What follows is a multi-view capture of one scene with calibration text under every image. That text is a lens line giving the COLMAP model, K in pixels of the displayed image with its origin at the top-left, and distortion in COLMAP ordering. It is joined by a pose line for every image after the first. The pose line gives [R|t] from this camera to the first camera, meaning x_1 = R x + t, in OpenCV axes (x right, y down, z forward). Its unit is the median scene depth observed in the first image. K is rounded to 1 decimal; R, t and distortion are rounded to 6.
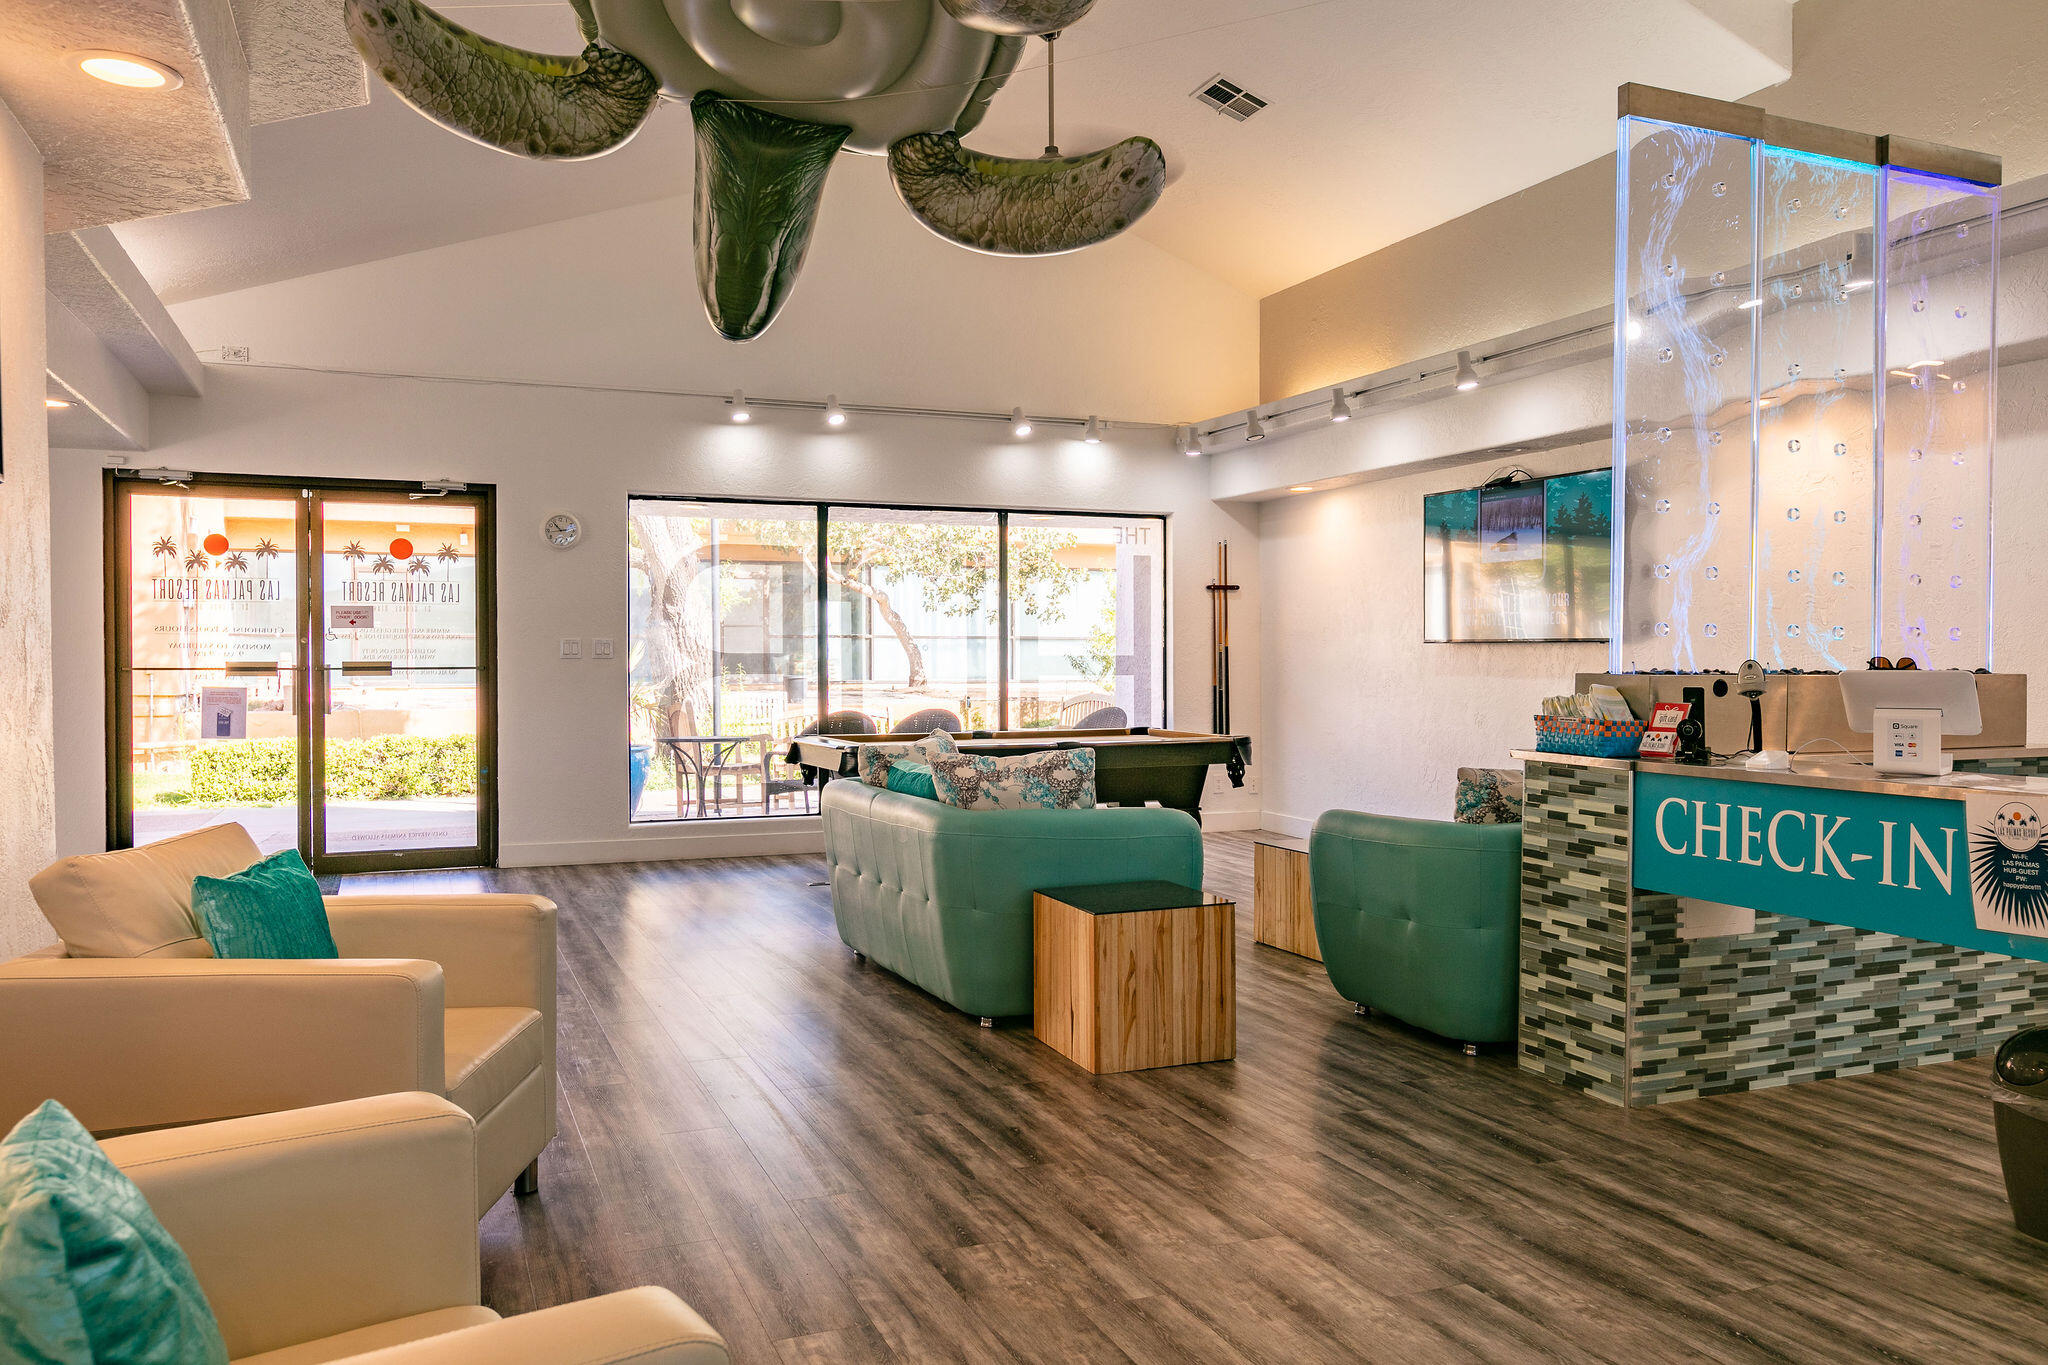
lens RADIAL K [[1528.2, 0, 1024.0], [0, 1528.2, 682.5], [0, 0, 1]] dist [0.002908, 0.001927]
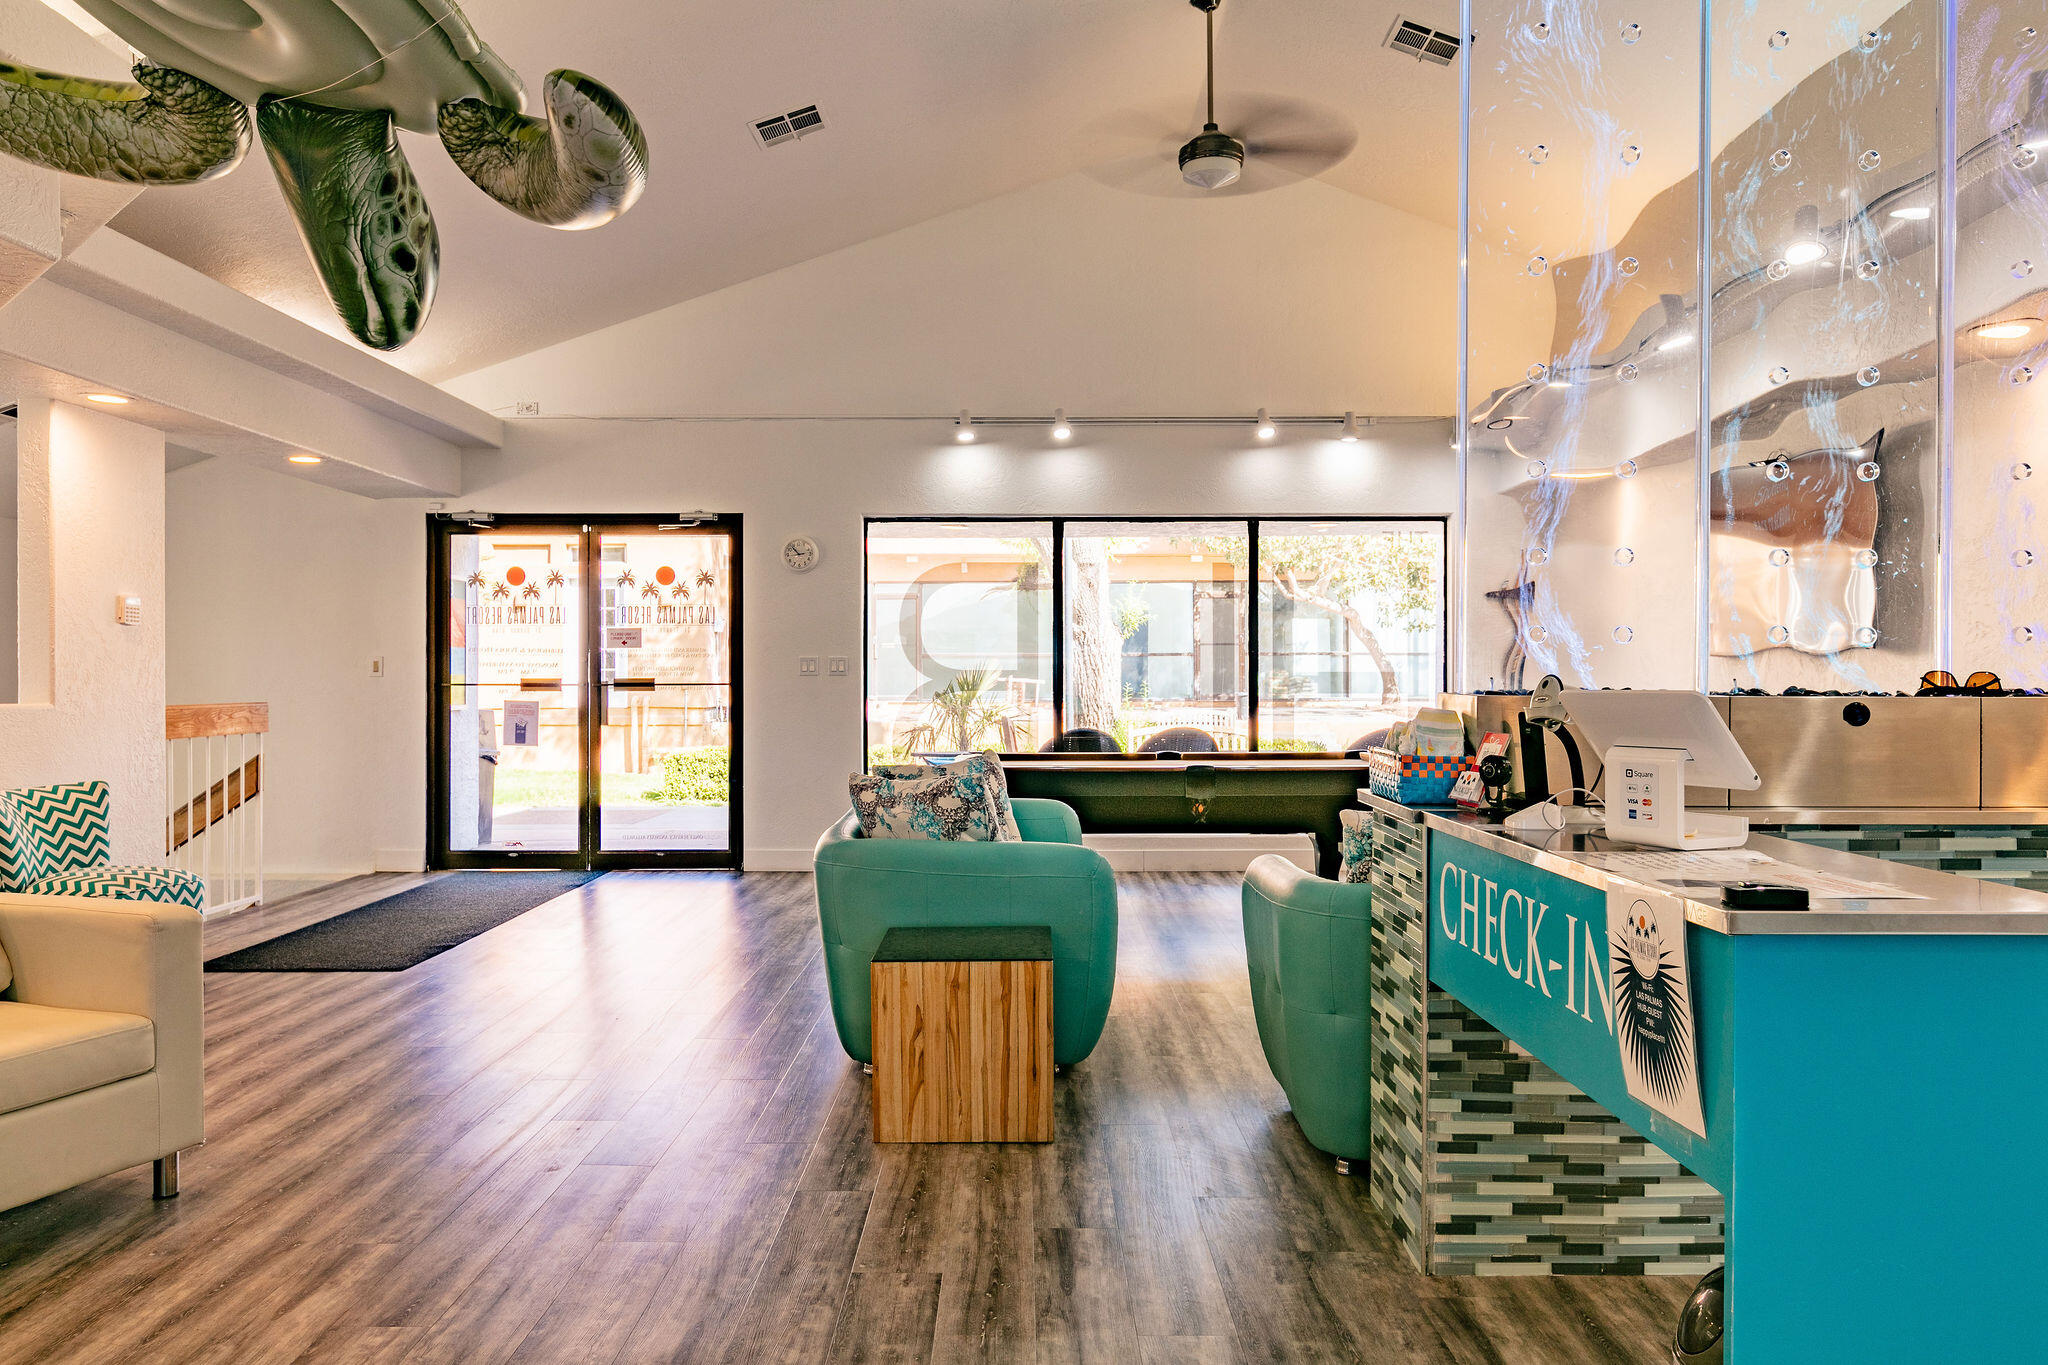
lens RADIAL K [[1469.1, 0, 1024.0], [0, 1469.1, 682.5], [0, 0, 1]] dist [0.002045, 0.002119]
pose [[0.924114, 0.001303, -0.382114, 0.444312], [-0.005678, 0.999931, -0.010321, -0.002372], [0.382074, 0.011708, 0.924057, 0.235491]]
